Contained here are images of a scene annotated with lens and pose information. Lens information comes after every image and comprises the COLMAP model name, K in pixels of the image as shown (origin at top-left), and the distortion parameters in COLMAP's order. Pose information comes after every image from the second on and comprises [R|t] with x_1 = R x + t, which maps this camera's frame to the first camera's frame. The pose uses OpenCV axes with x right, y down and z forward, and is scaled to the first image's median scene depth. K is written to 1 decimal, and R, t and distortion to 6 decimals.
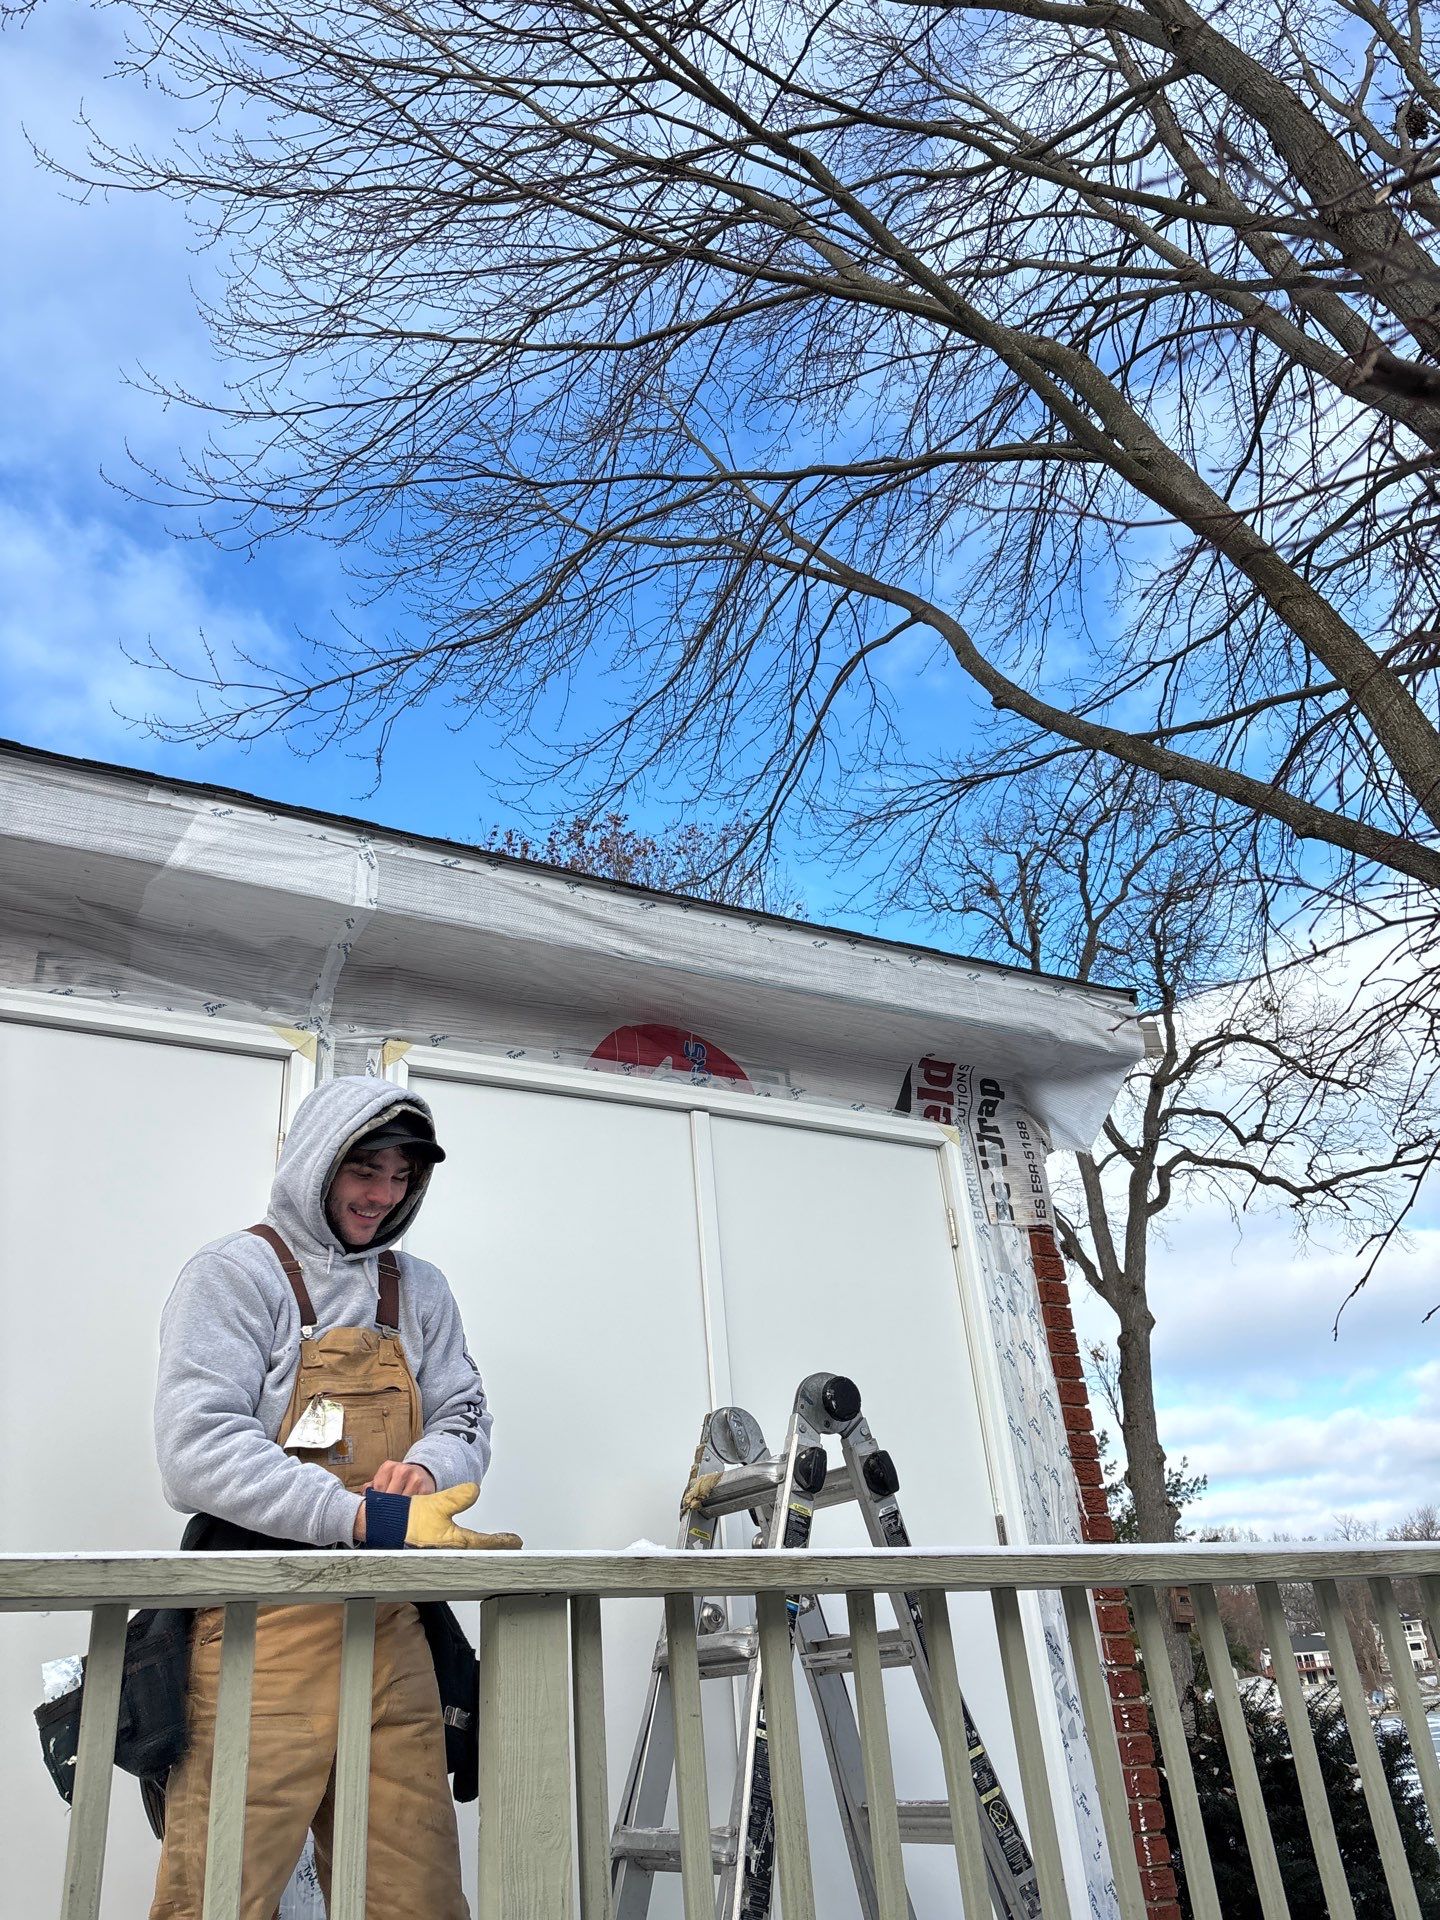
lens RADIAL K [[1457.5, 0, 720.0], [0, 1457.5, 960.0], [0, 0, 1]] dist [0.010297, 0.006962]
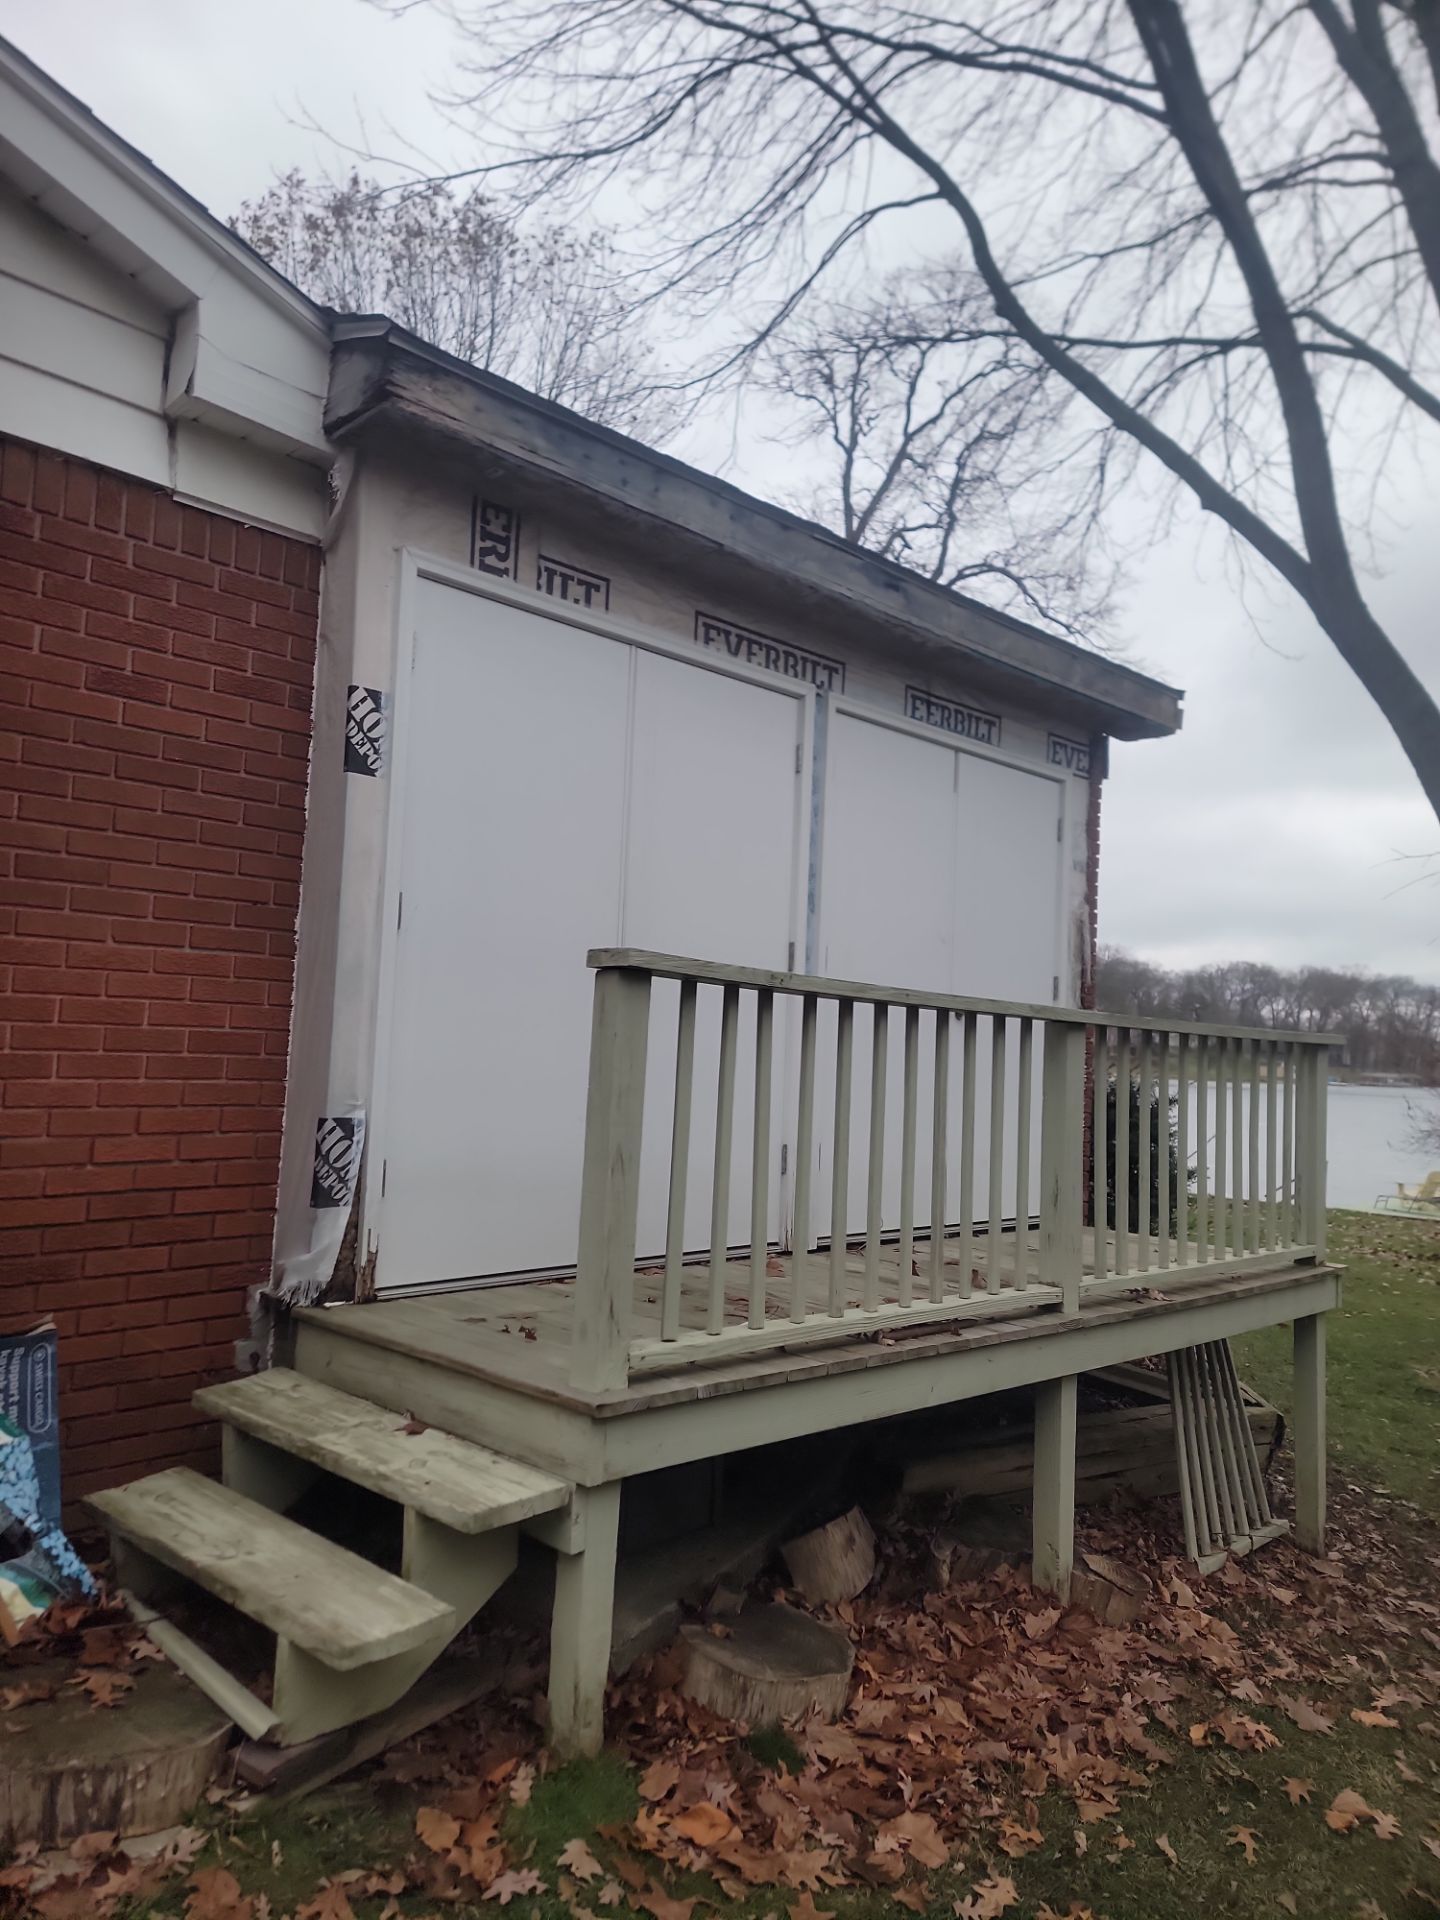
lens RADIAL K [[1437.1, 0, 895.0], [0, 1437.1, 991.4], [0, 0, 1]] dist [-0.001533, -0.003513]
pose [[0.920683, 0.112110, 0.373865, -0.104487], [-0.253994, 0.899390, 0.355788, -0.031187], [-0.296363, -0.422527, 0.856528, -0.076065]]
